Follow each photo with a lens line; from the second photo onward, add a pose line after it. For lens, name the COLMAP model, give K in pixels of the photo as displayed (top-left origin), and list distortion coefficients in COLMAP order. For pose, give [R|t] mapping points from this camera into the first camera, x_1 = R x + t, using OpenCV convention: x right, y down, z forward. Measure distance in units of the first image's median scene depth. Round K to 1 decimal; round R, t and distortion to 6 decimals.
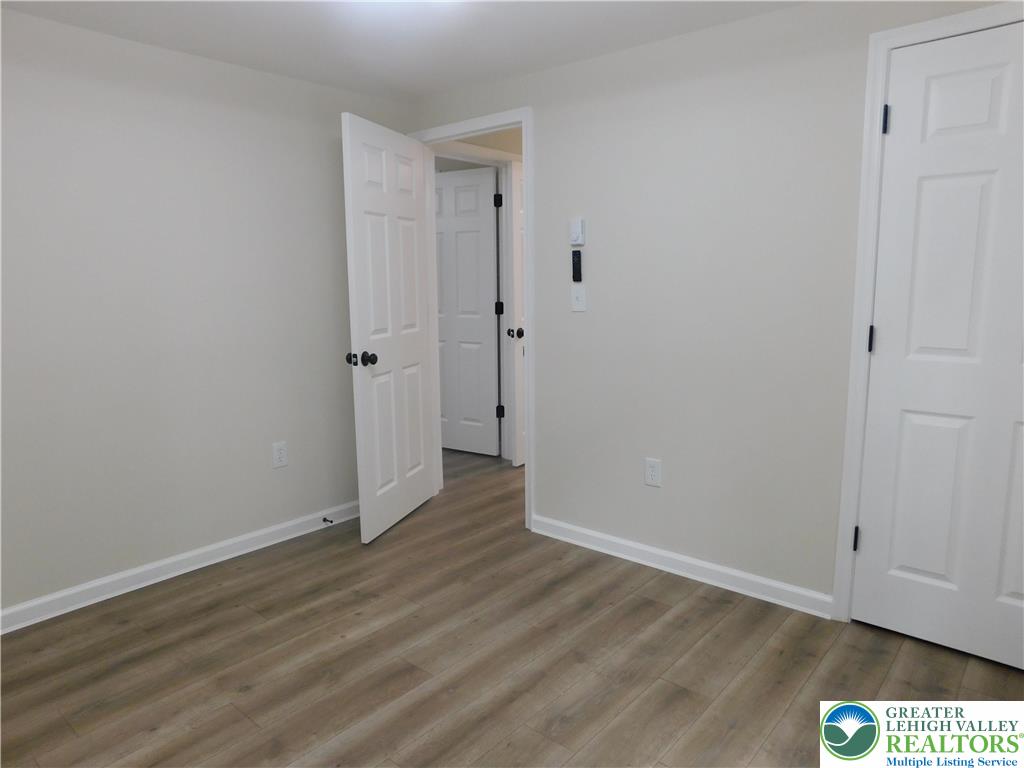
lens RADIAL K [[685.1, 0, 507.5], [0, 685.1, 382.8], [0, 0, 1]] dist [-0.010960, 0.004815]
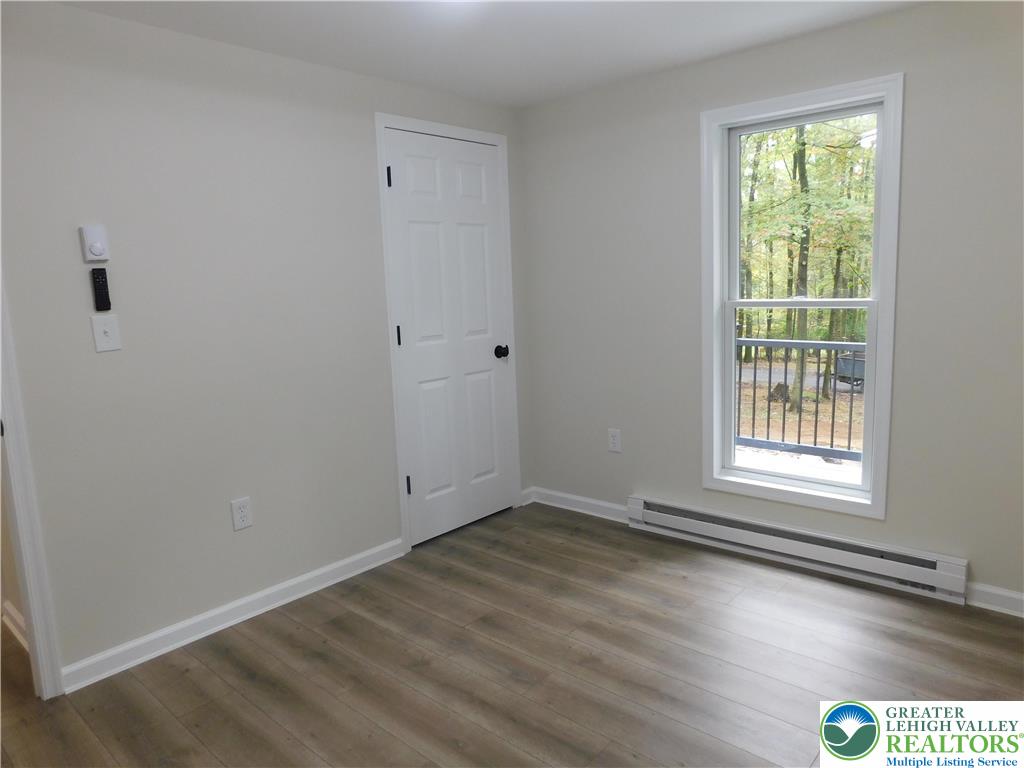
lens RADIAL K [[685.1, 0, 514.5], [0, 685.1, 384.8], [0, 0, 1]] dist [-0.010960, 0.004815]
pose [[0.025268, -0.141285, 0.989646, -0.756704], [0.201359, 0.970392, 0.133394, -0.096236], [-0.979191, 0.195904, 0.052969, 0.661492]]
